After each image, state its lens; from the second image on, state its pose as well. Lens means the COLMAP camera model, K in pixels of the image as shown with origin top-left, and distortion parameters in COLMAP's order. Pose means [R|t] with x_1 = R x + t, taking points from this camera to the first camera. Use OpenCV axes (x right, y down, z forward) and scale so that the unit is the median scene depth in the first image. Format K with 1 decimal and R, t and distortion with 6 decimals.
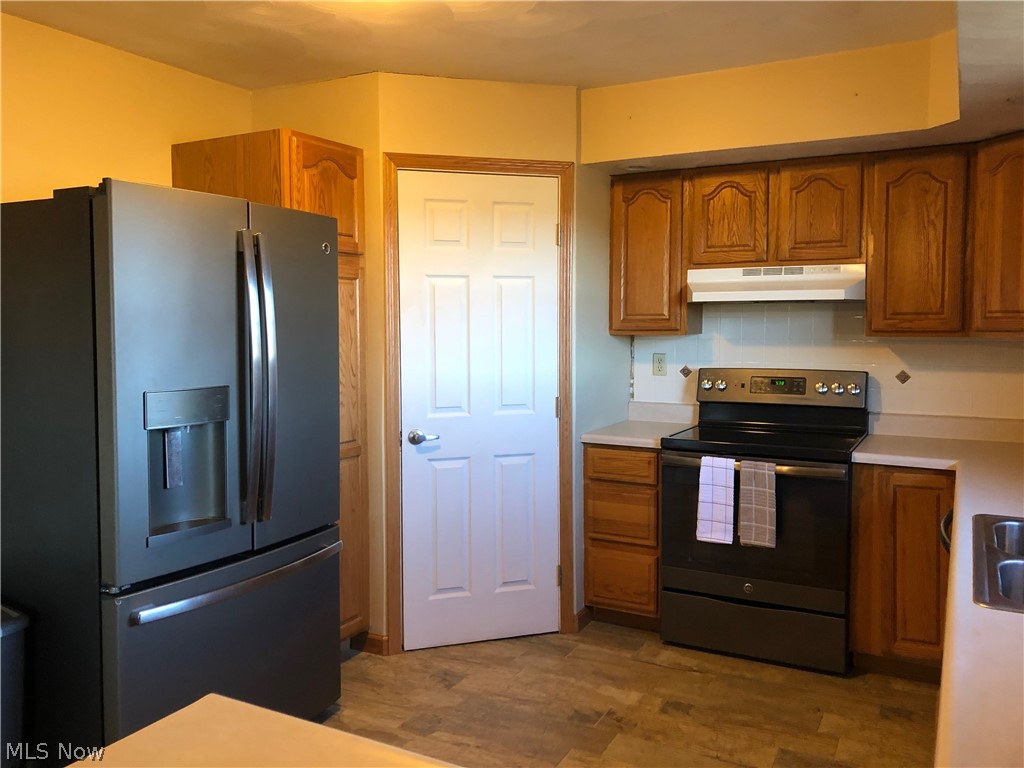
lens RADIAL K [[832.7, 0, 506.7], [0, 832.7, 386.8], [0, 0, 1]] dist [0.040976, -0.086137]
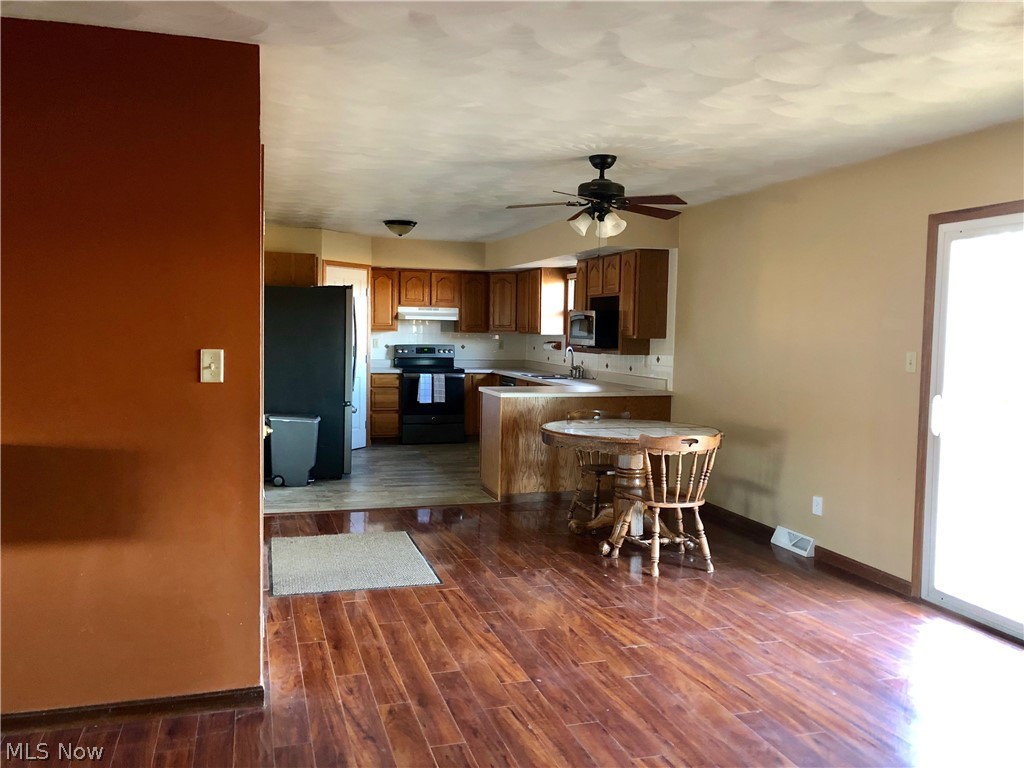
lens RADIAL K [[832.7, 0, 506.7], [0, 832.7, 386.8], [0, 0, 1]] dist [0.040976, -0.086137]
pose [[0.694150, -0.035283, 0.718965, -1.521131], [0.037192, 0.999222, 0.013128, 0.095667], [-0.718869, 0.017627, 0.694922, -1.127218]]
